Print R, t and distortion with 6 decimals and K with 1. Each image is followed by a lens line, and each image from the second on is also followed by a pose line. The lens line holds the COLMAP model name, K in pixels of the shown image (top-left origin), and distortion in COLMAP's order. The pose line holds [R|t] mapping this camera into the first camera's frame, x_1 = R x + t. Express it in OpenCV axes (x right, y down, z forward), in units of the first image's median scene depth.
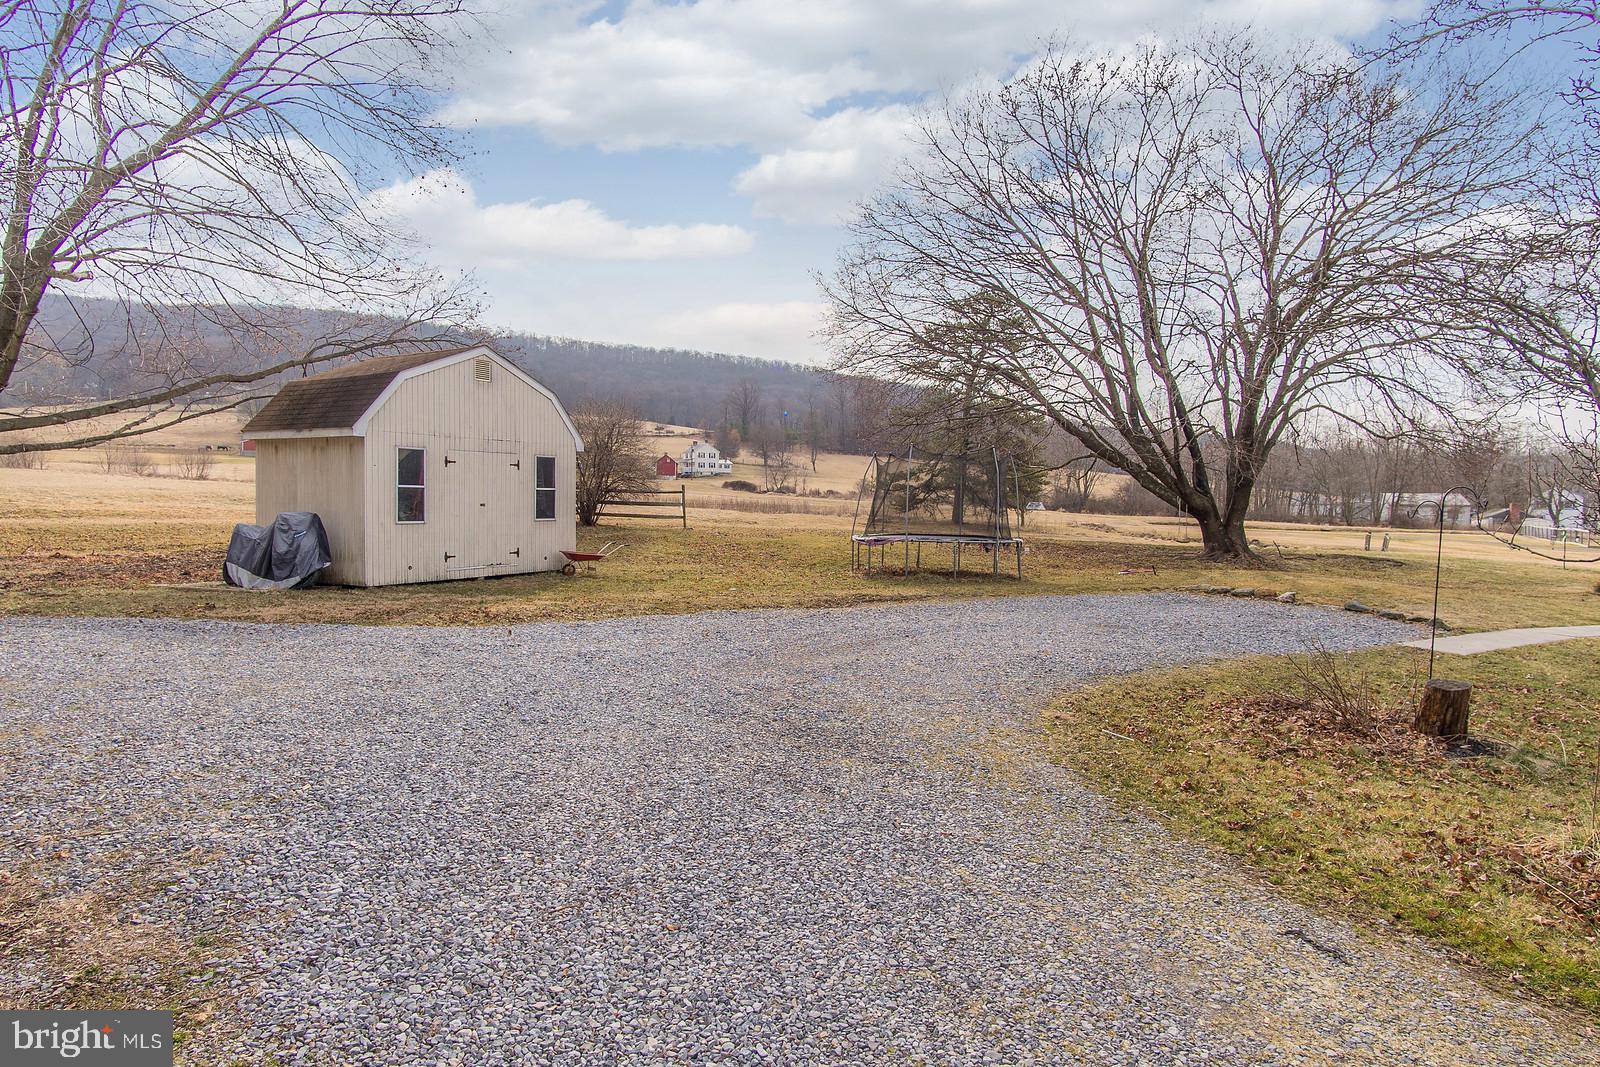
lens RADIAL K [[890.4, 0, 812.5], [0, 890.4, 527.6], [0, 0, 1]] dist [-0.002977, -0.001598]
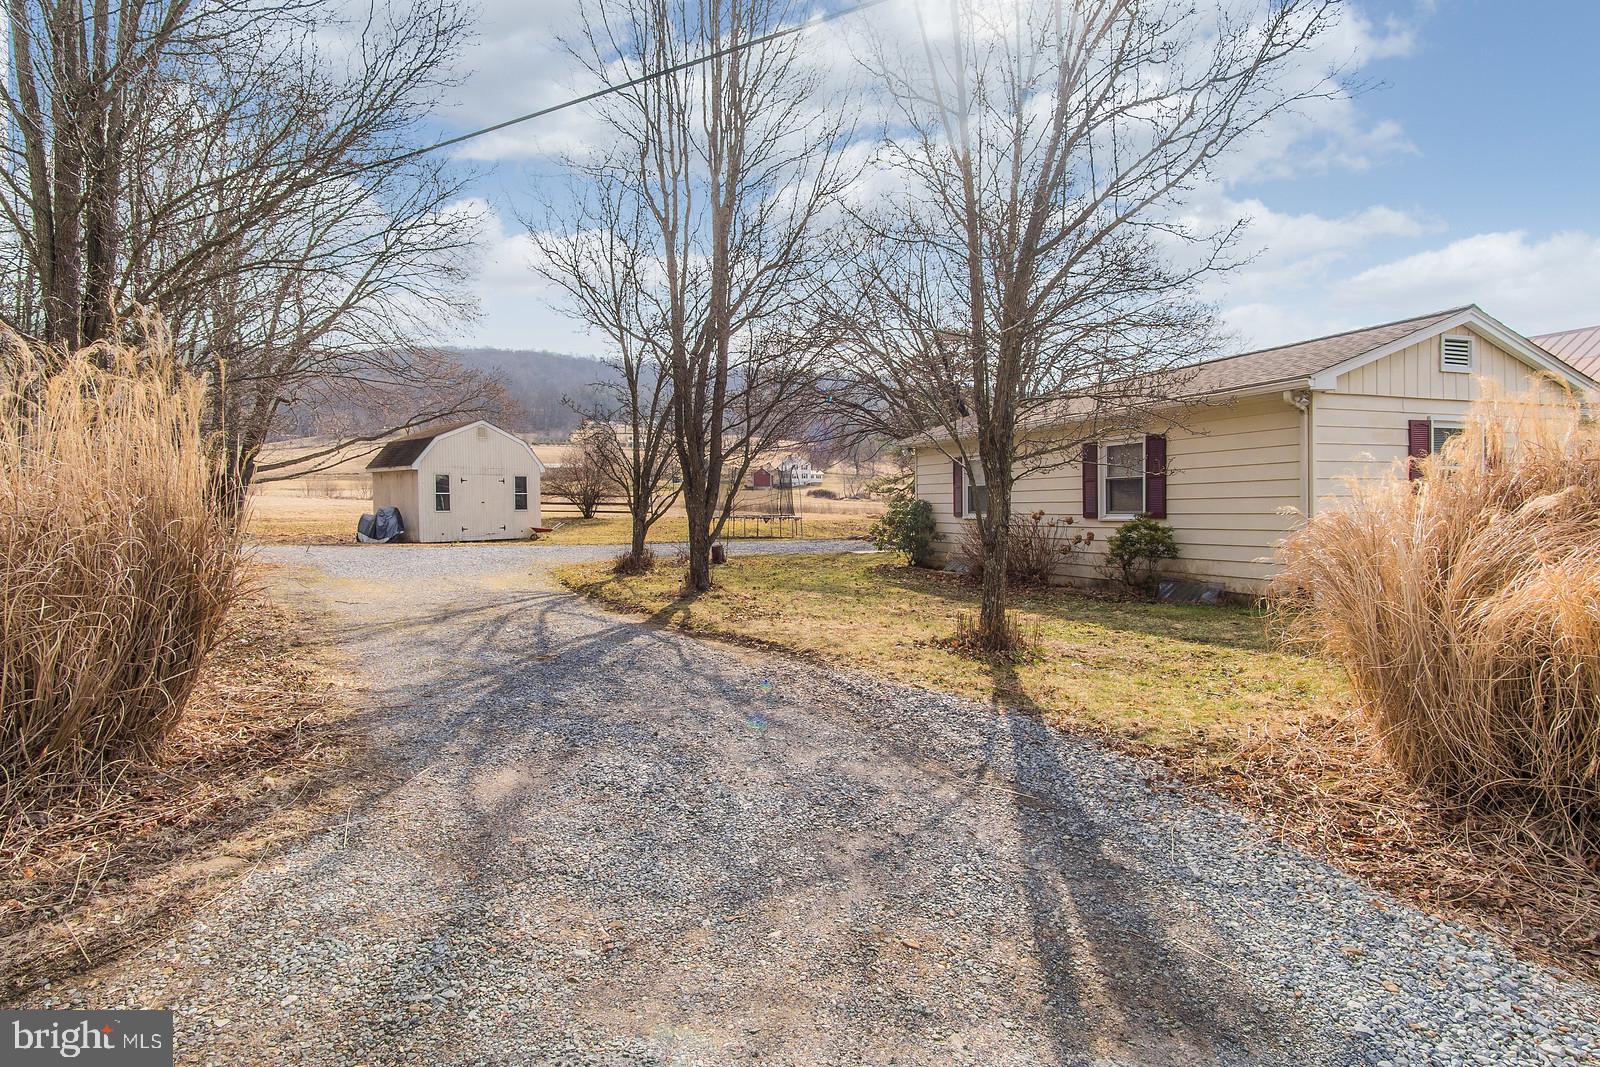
lens RADIAL K [[840.2, 0, 796.8], [0, 840.2, 527.0], [0, 0, 1]] dist [0.002871, 0.002052]
pose [[0.989179, -0.023196, -0.144871, 0.534889], [0.022067, 0.999712, -0.009395, 0.056714], [0.145047, 0.006096, 0.989406, -0.663029]]
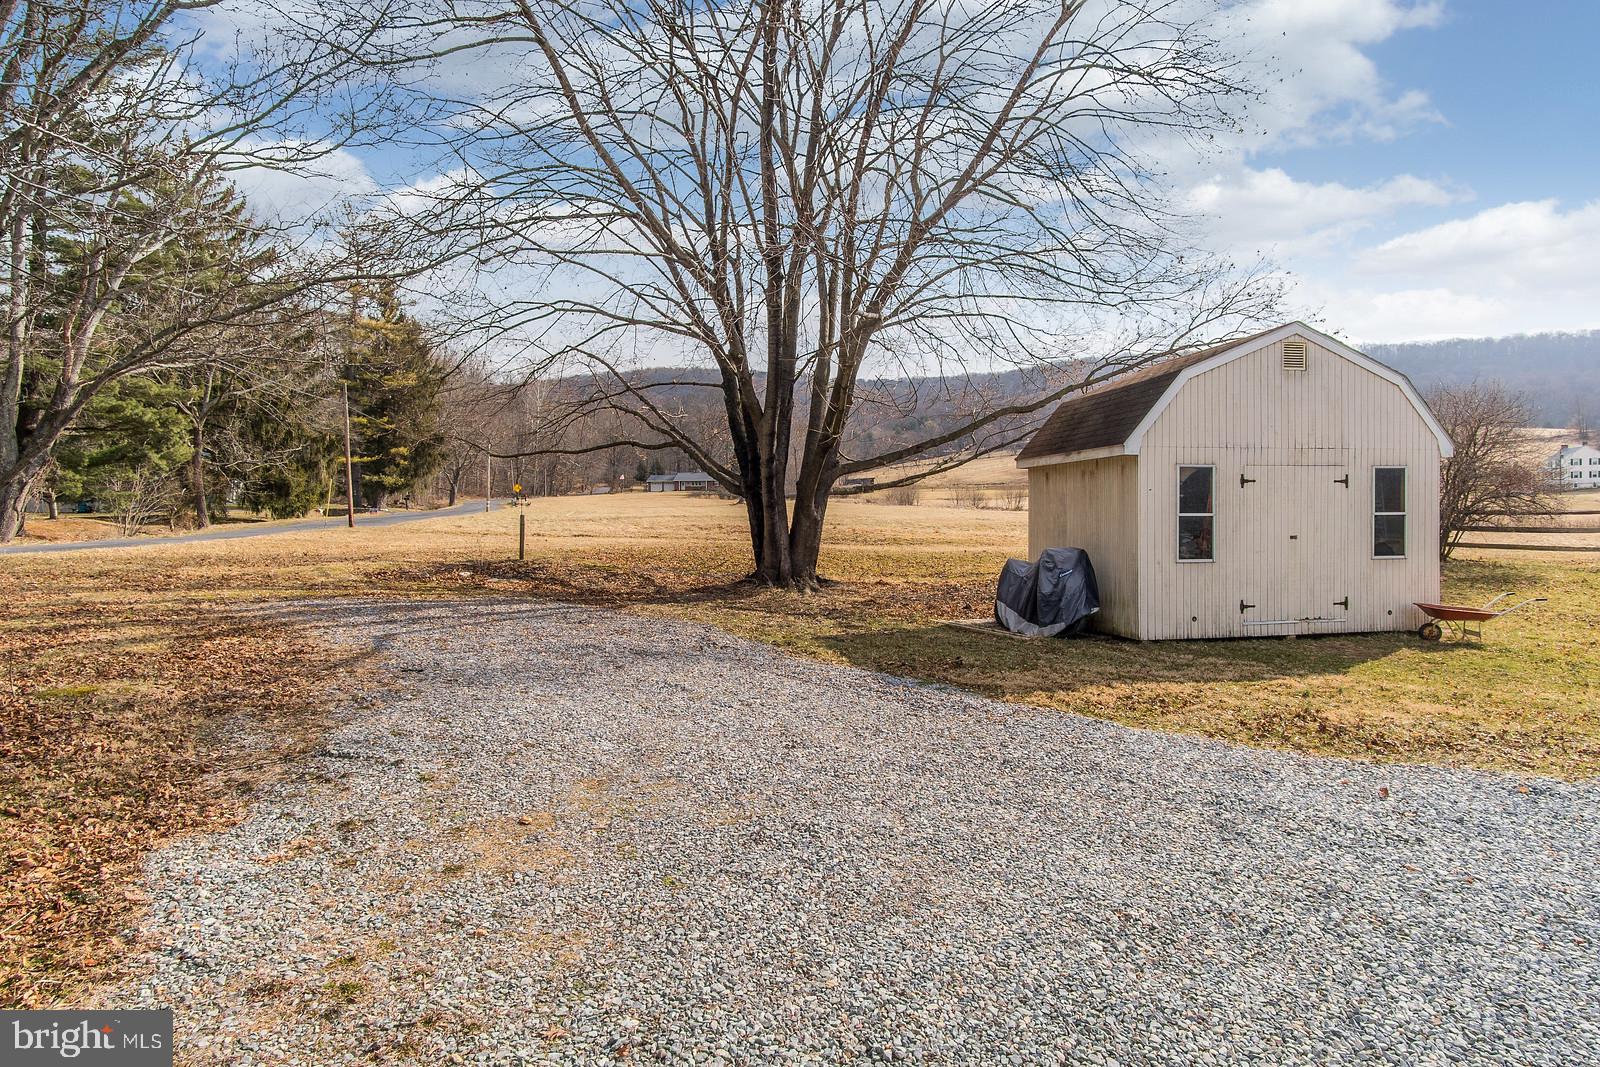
lens RADIAL K [[840.2, 0, 802.0], [0, 840.2, 531.8], [0, 0, 1]] dist [0.002871, 0.002052]
pose [[0.651693, -0.006250, -0.758457, -0.101639], [-0.010684, 0.999791, -0.017419, -0.012955], [0.758408, 0.019455, 0.651490, 0.224016]]
